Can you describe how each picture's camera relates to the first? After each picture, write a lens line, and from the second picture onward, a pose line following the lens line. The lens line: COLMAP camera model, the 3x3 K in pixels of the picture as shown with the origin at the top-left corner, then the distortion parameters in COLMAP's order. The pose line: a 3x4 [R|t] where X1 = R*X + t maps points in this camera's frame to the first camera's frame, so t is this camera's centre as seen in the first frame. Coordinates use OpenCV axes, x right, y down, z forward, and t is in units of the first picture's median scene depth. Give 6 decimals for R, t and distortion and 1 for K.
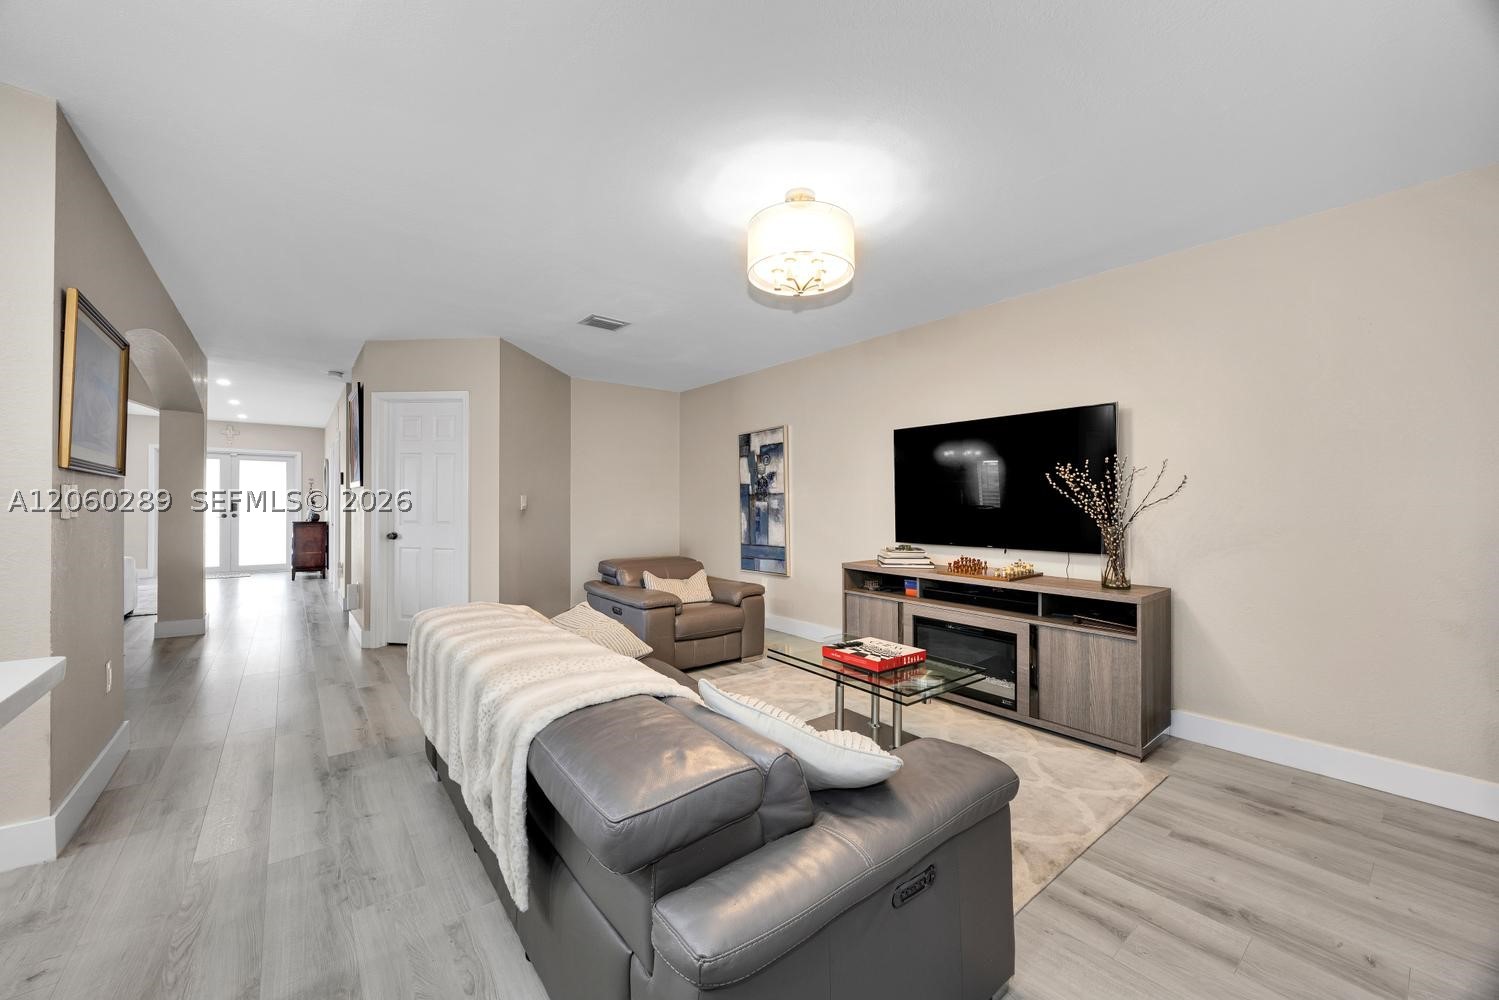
lens RADIAL K [[573.1, 0, 752.3], [0, 573.1, 508.1], [0, 0, 1]] dist [-0.000824, -0.000230]
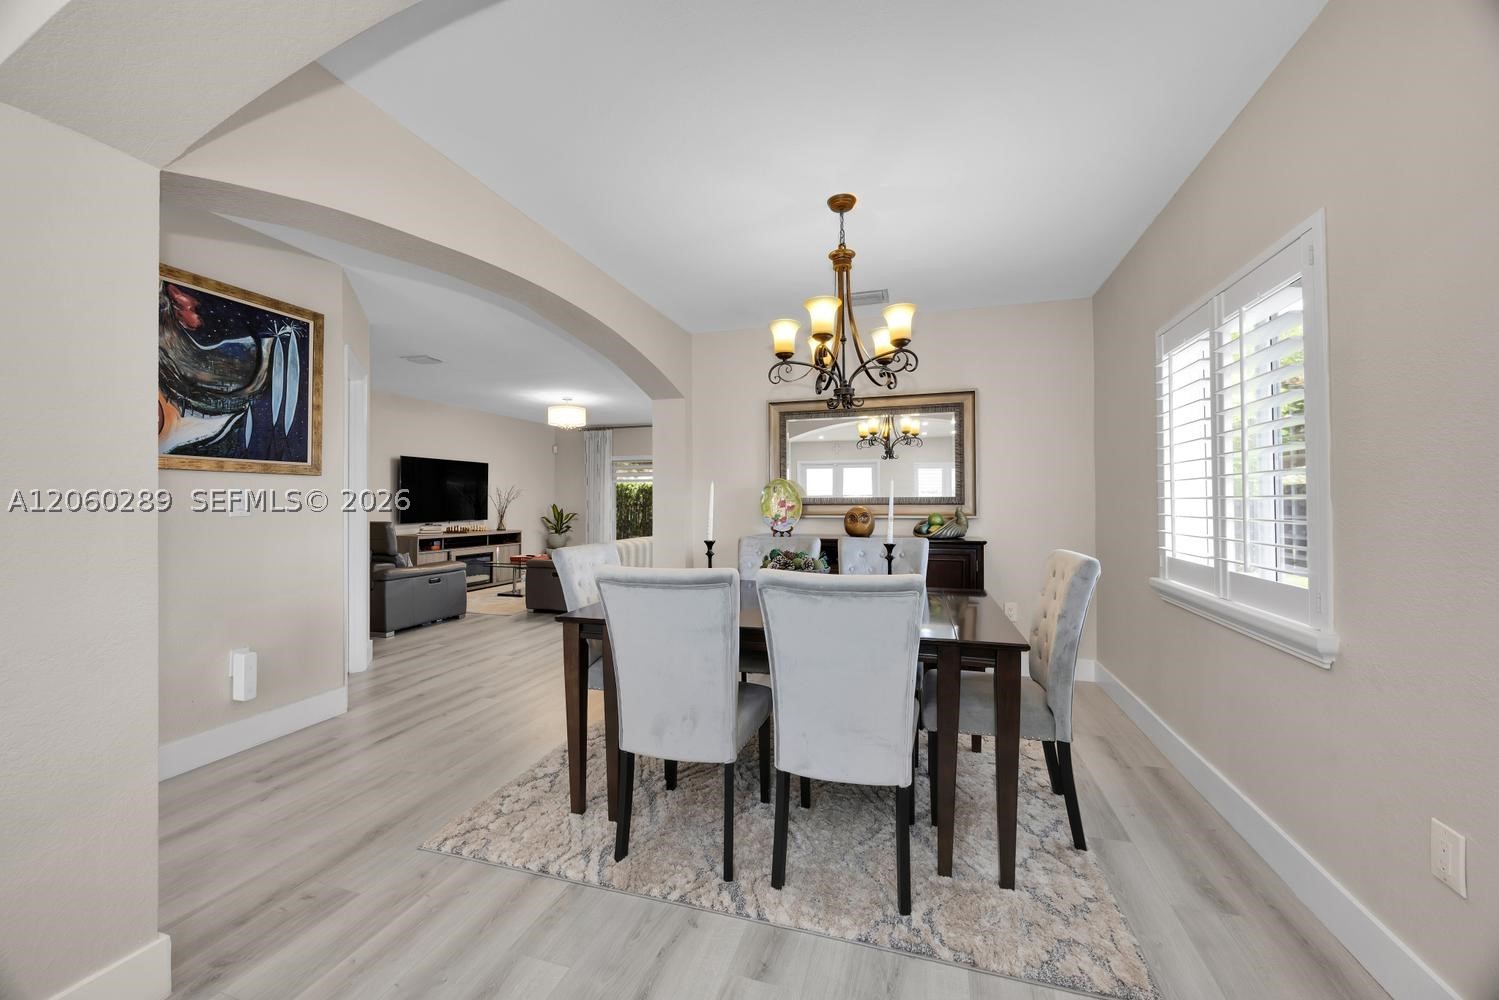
lens RADIAL K [[573.1, 0, 734.3], [0, 573.1, 500.1], [0, 0, 1]] dist [-0.000824, -0.000230]
pose [[-0.528562, -0.002554, 0.848891, -1.229148], [0.001317, 0.999992, 0.003828, -0.009293], [-0.848894, 0.003141, -0.528554, 0.794758]]
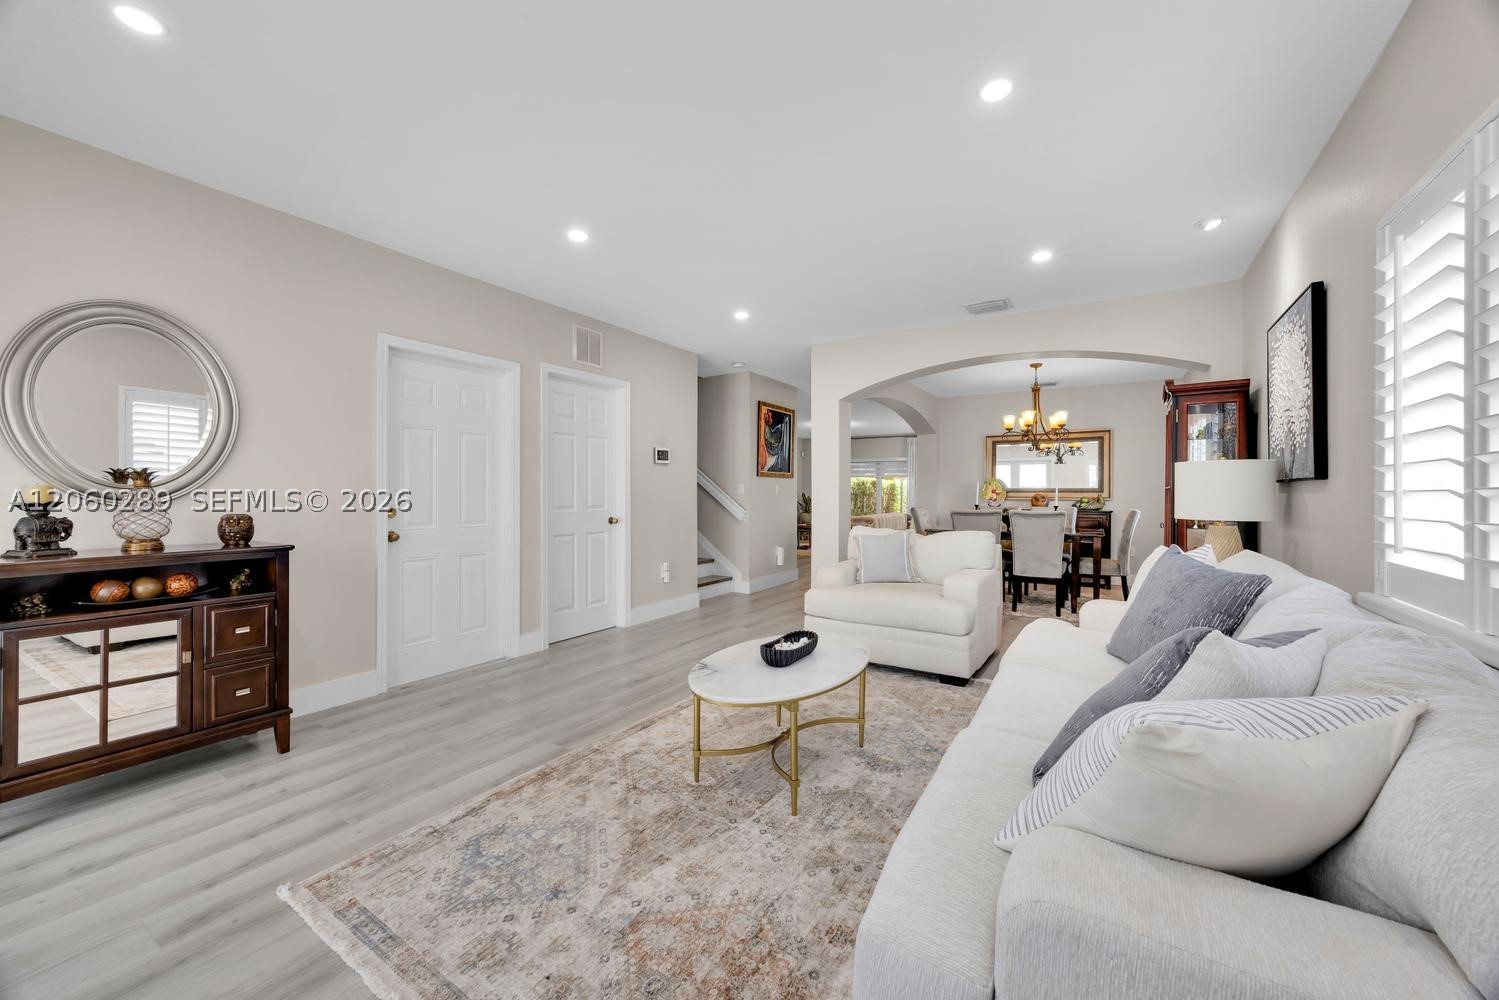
lens RADIAL K [[573.1, 0, 745.9], [0, 573.1, 497.8], [0, 0, 1]] dist [-0.000824, -0.000230]
pose [[-0.307169, -0.015533, 0.951528, -1.720871], [-0.002305, 0.999876, 0.015578, -0.007025], [-0.951652, 0.002591, -0.307166, 1.302406]]
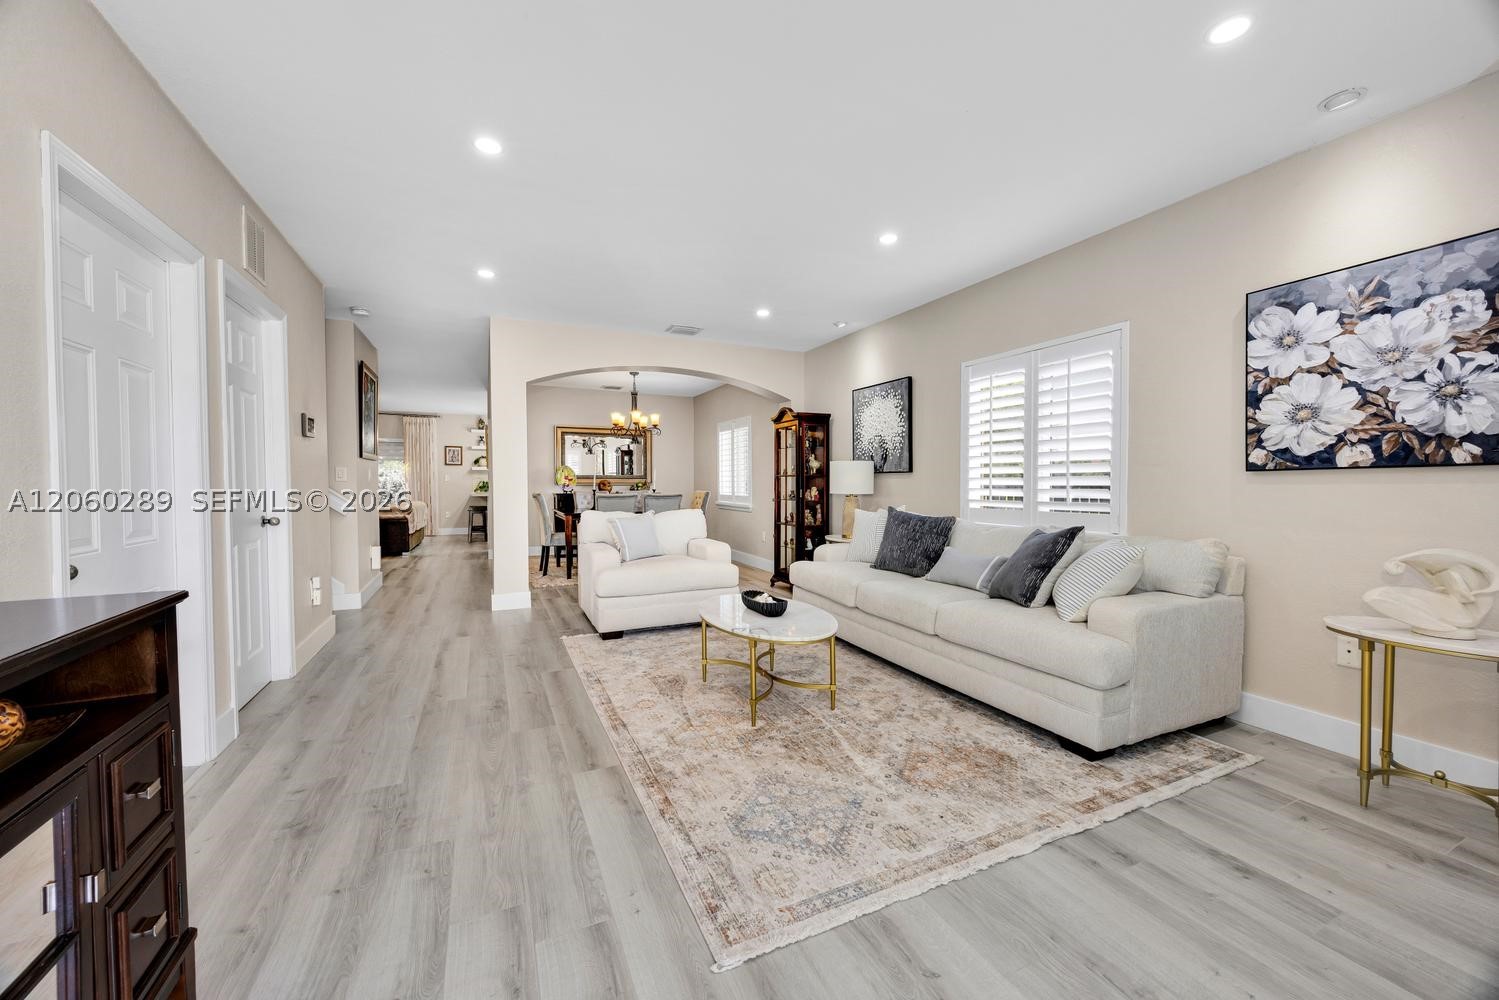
lens RADIAL K [[573.1, 0, 751.3], [0, 573.1, 501.0], [0, 0, 1]] dist [-0.000824, -0.000230]
pose [[-0.971200, -0.015735, 0.237745, -1.448390], [-0.006272, 0.999160, 0.040507, -0.005641], [-0.238183, 0.037849, -0.970483, 1.649271]]
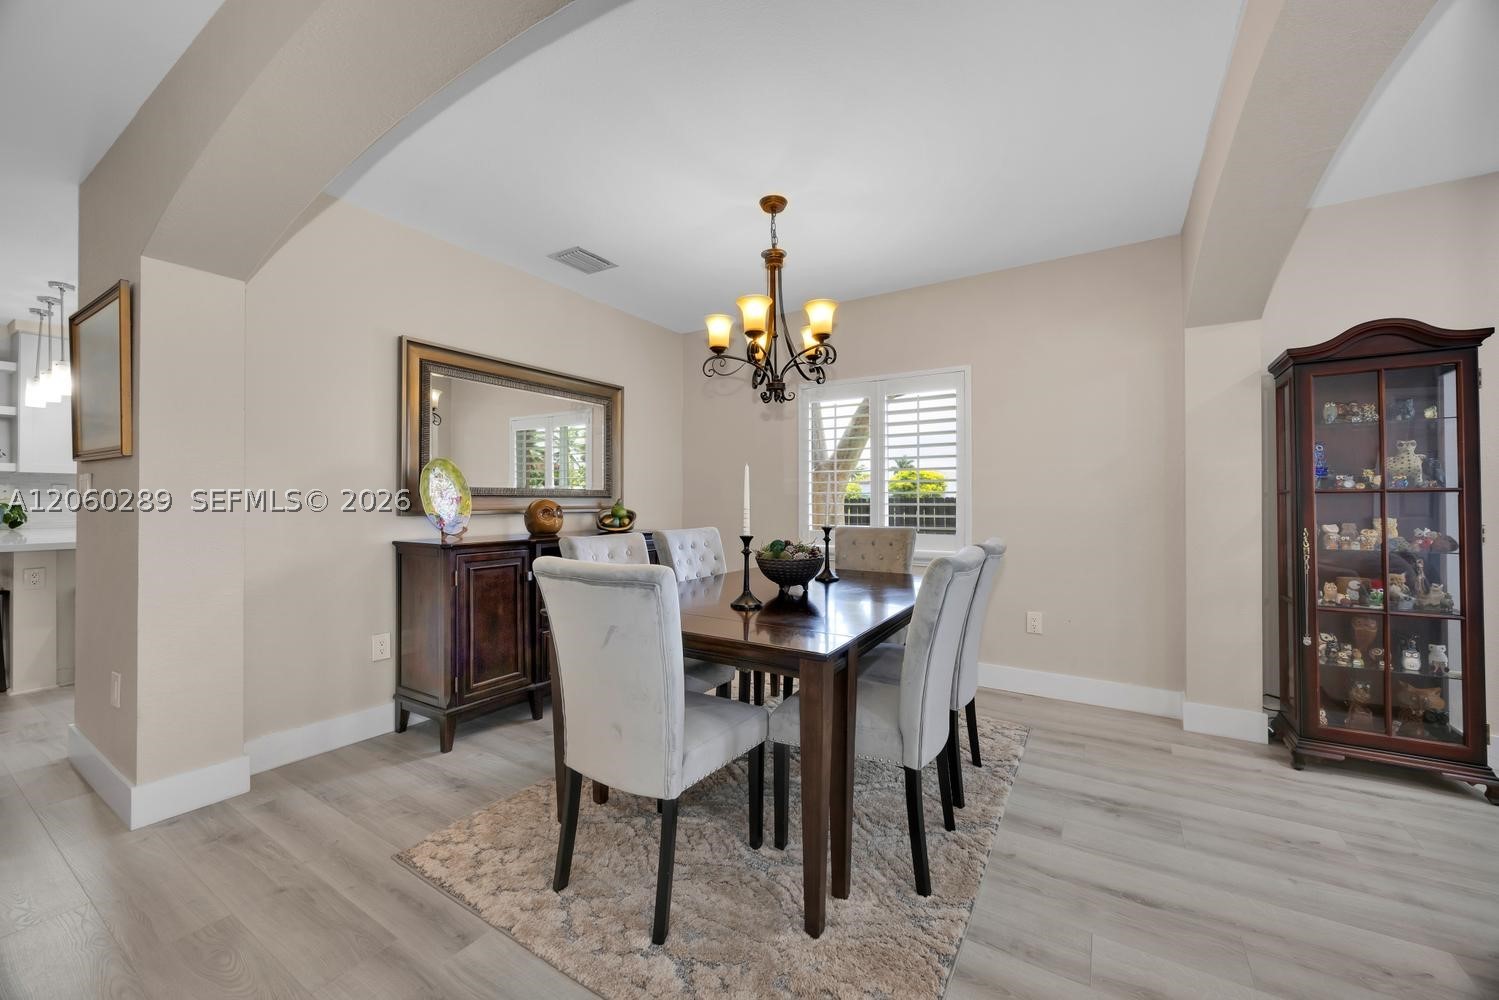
lens RADIAL K [[573.1, 0, 757.9], [0, 573.1, 500.8], [0, 0, 1]] dist [-0.000824, -0.000230]
pose [[-0.943275, -0.008886, -0.331895, -0.761715], [-0.009301, 0.999957, -0.000339, 0.001032], [0.331883, 0.002767, -0.943316, 0.927093]]
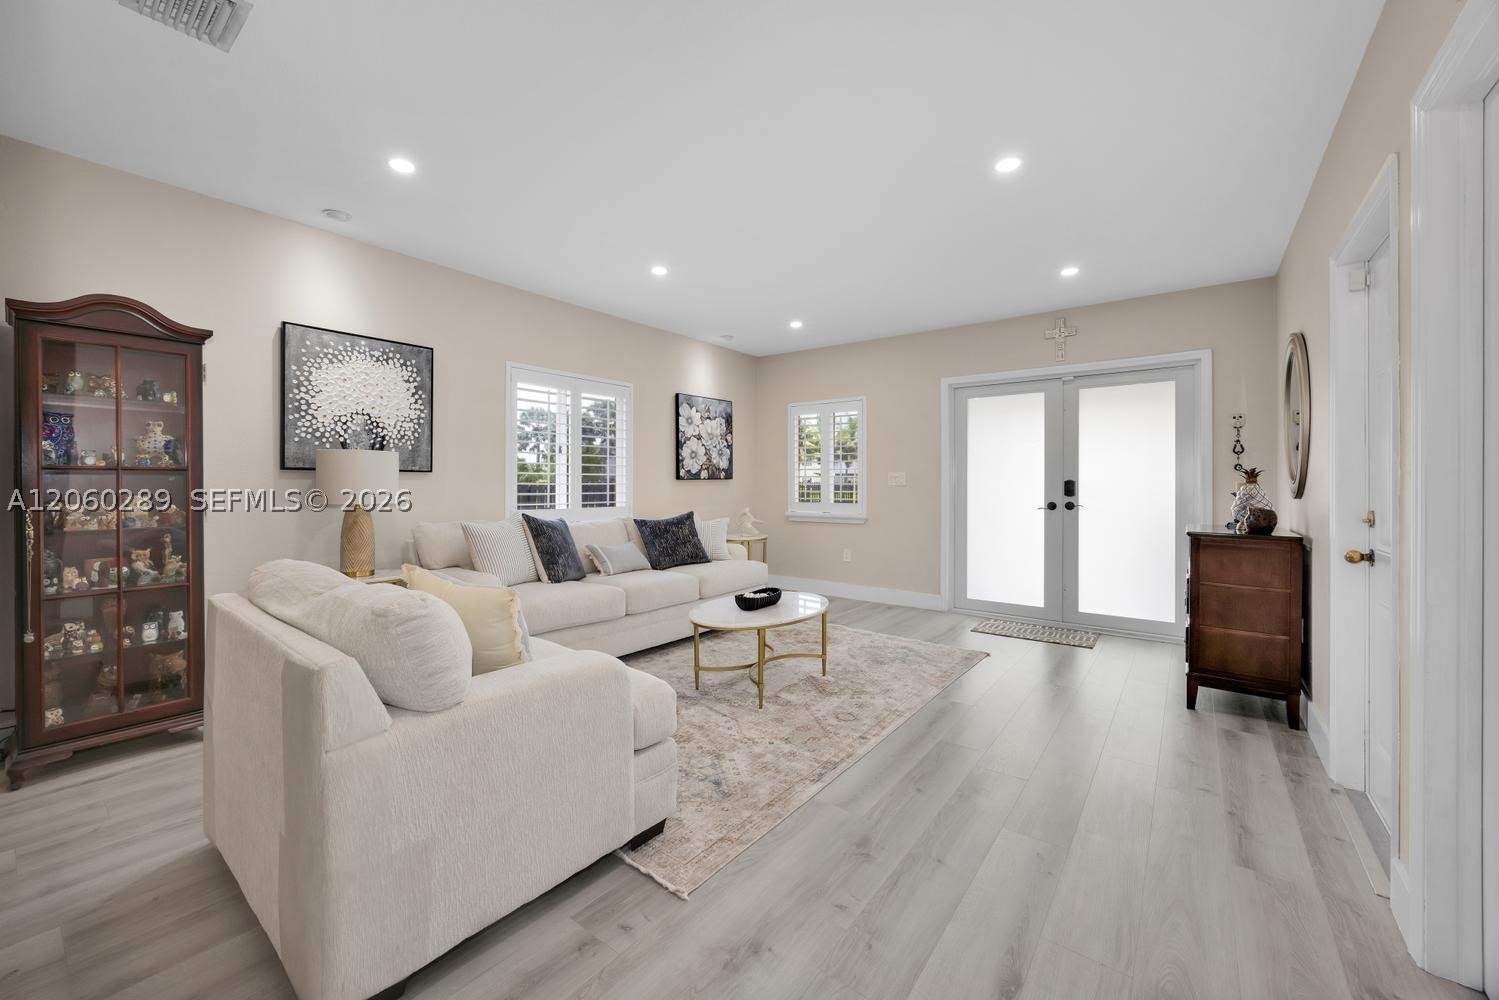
lens RADIAL K [[573.1, 0, 735.9], [0, 573.1, 484.6], [0, 0, 1]] dist [-0.000824, -0.000230]
pose [[0.221753, -0.007087, -0.975077, -0.820382], [-0.006172, 0.999943, -0.008671, 0.001755], [0.975083, 0.007941, 0.221697, 1.022156]]
